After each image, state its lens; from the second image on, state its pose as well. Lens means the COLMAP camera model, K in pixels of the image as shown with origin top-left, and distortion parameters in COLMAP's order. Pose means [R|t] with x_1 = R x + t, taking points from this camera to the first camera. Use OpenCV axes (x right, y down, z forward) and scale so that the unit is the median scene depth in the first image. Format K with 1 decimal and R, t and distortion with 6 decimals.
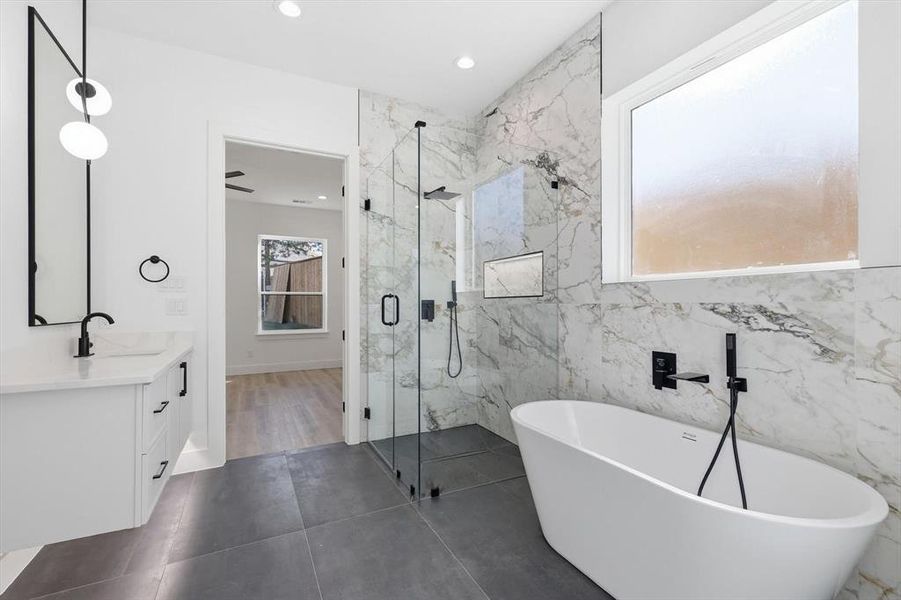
lens RADIAL K [[403.7, 0, 453.3], [0, 403.7, 301.7], [0, 0, 1]] dist [0.002463, -0.001576]
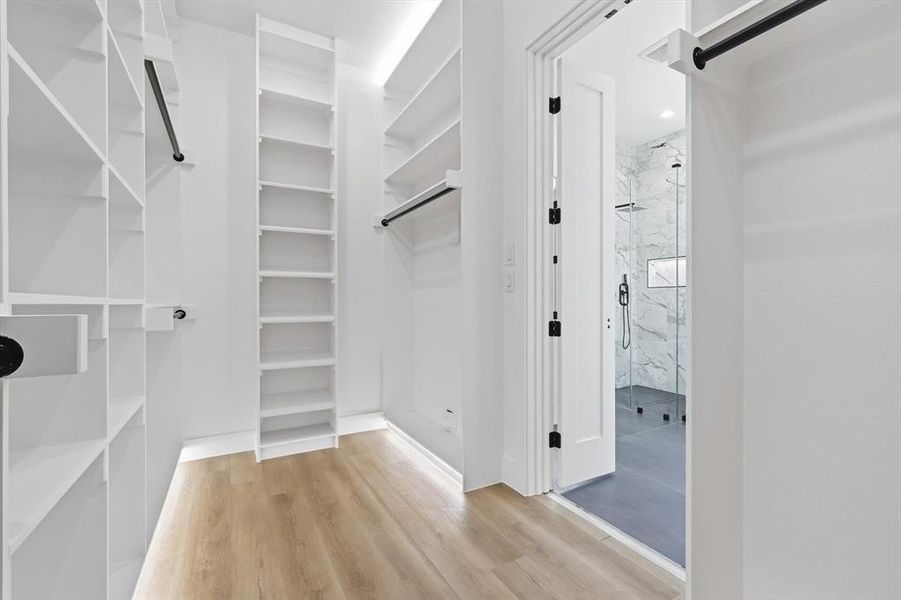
lens RADIAL K [[403.7, 0, 449.7], [0, 403.7, 302.0], [0, 0, 1]] dist [0.002463, -0.001576]
pose [[0.999422, 0.004034, 0.033764, -0.605948], [-0.004239, 0.999973, 0.006009, 0.032269], [-0.033739, -0.006149, 0.999412, -0.278549]]
